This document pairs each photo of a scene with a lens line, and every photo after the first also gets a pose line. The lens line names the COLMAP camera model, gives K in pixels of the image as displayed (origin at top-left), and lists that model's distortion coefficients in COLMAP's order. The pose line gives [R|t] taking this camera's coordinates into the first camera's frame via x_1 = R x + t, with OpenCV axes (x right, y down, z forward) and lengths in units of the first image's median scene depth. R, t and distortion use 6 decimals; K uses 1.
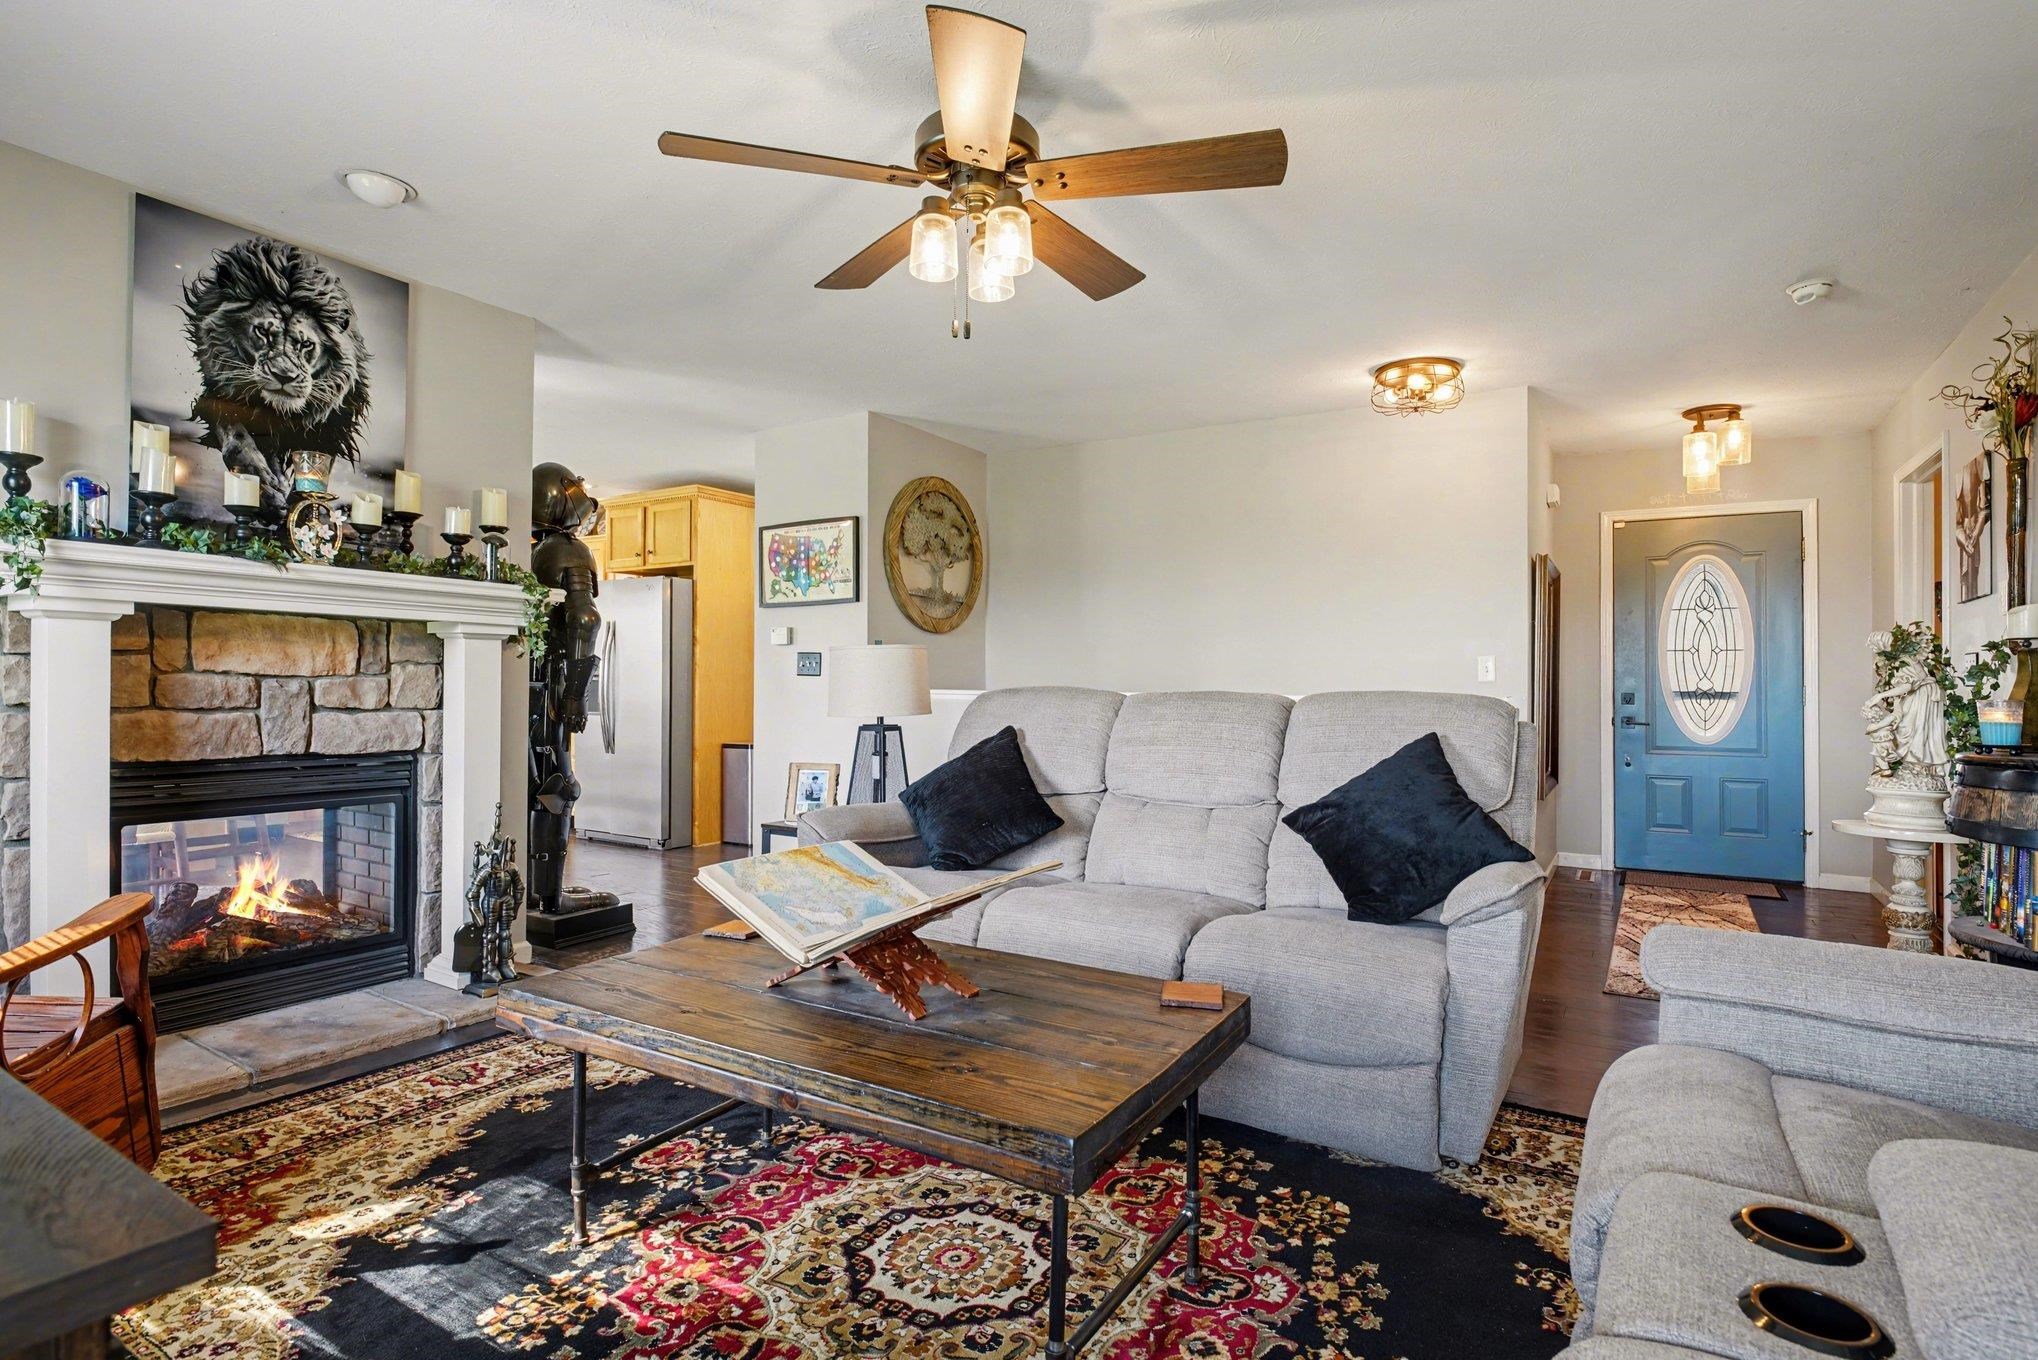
lens RADIAL K [[1004.6, 0, 1041.4], [0, 1004.6, 668.3], [0, 0, 1]] dist [-0.019591, -0.000370]
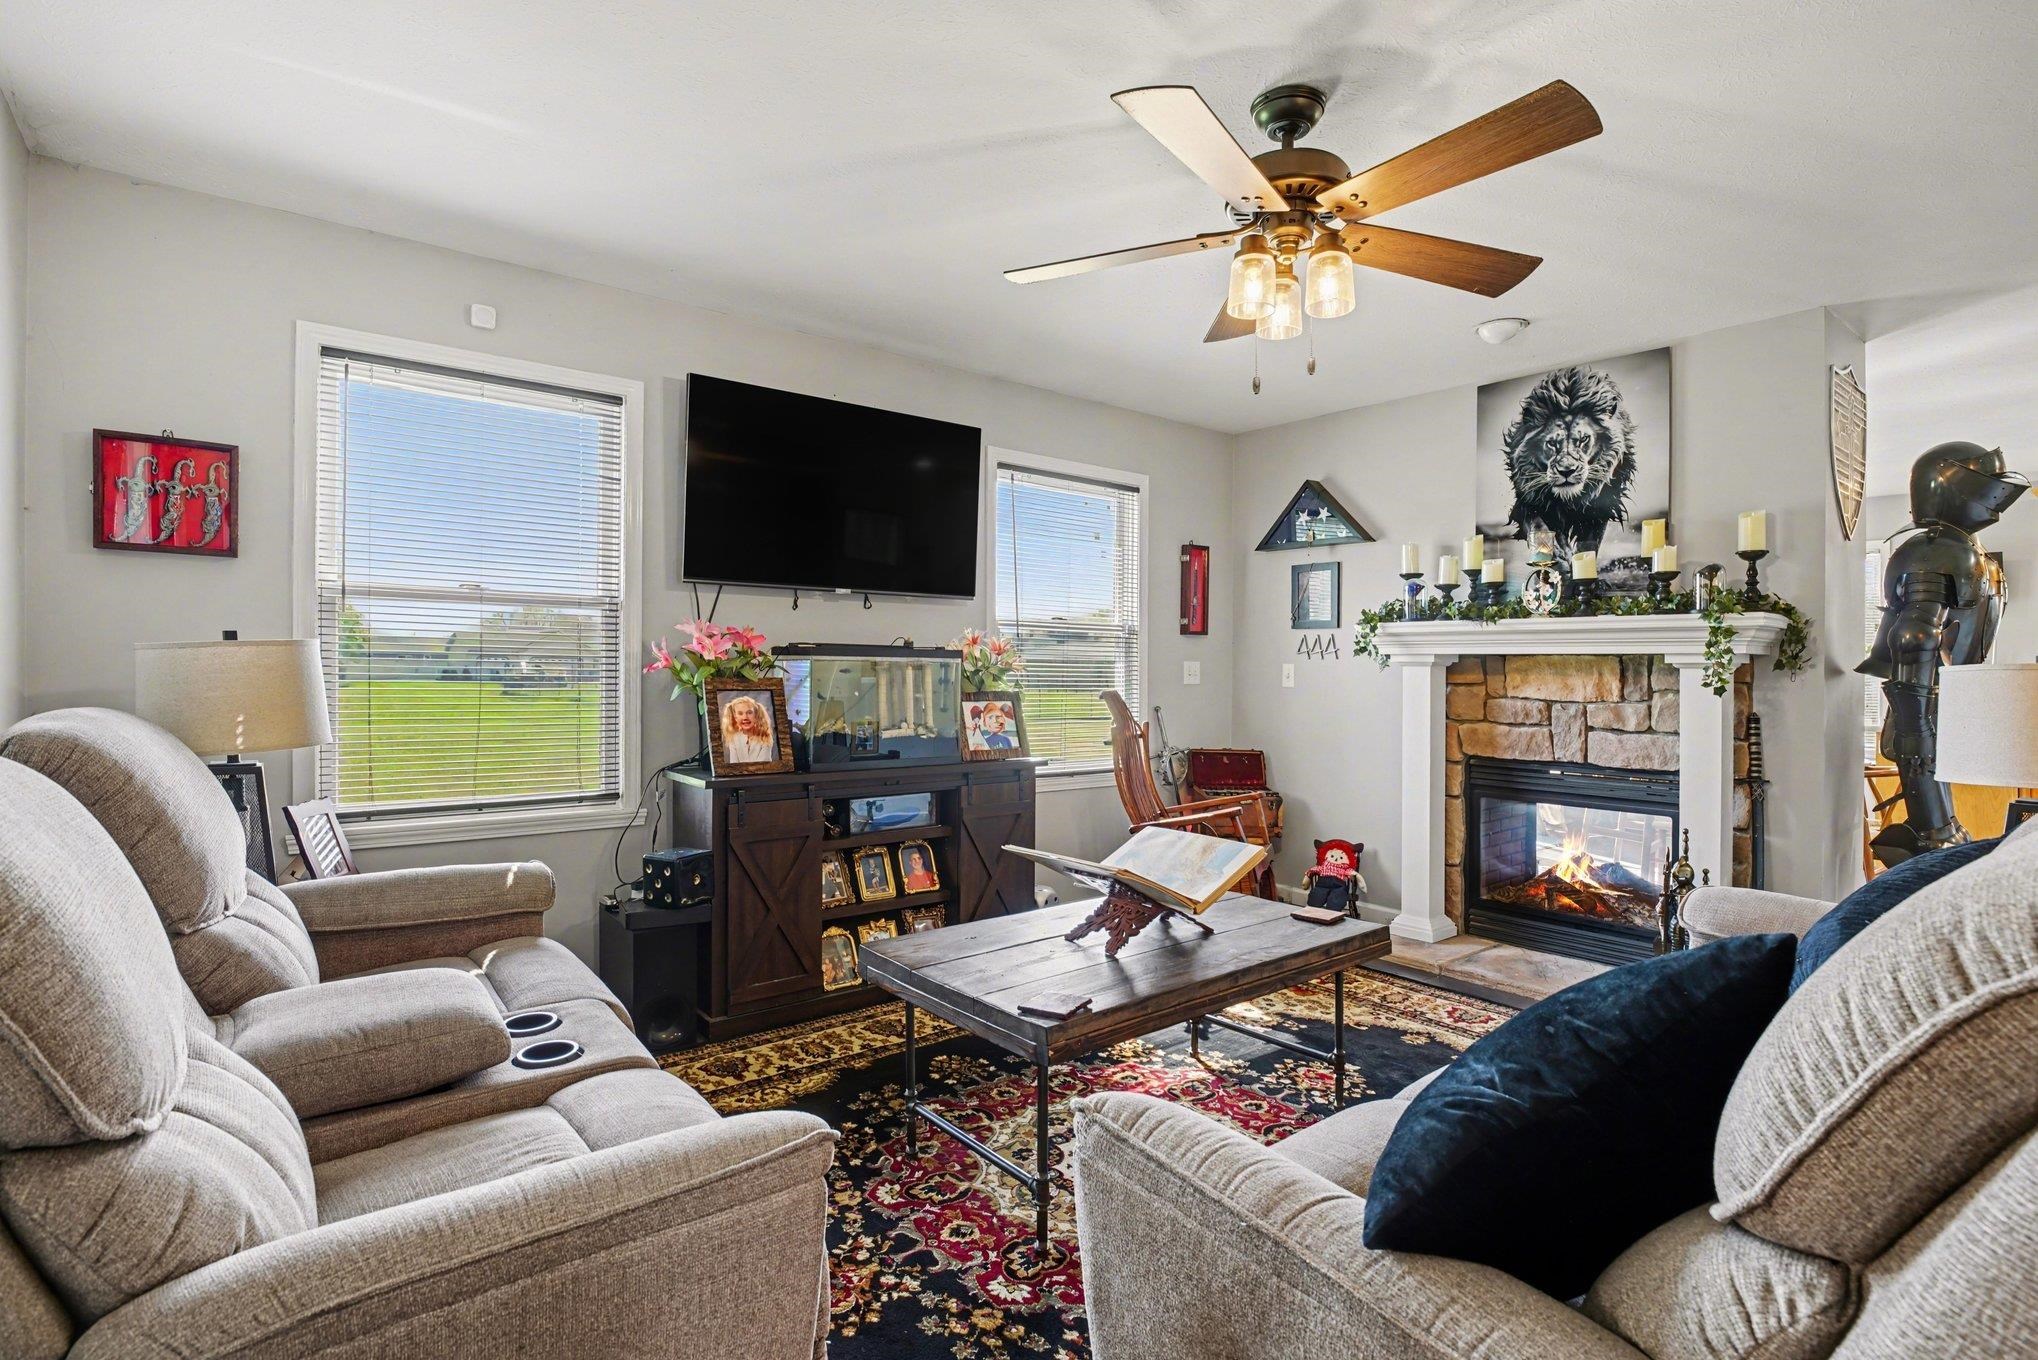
lens RADIAL K [[1004.6, 0, 1041.4], [0, 1004.6, 668.3], [0, 0, 1]] dist [-0.019591, -0.000370]
pose [[-0.339488, -0.015715, -0.940479, 0.738174], [0.001647, 0.999849, -0.017301, -0.014900], [0.940609, -0.007422, -0.339410, 0.837925]]
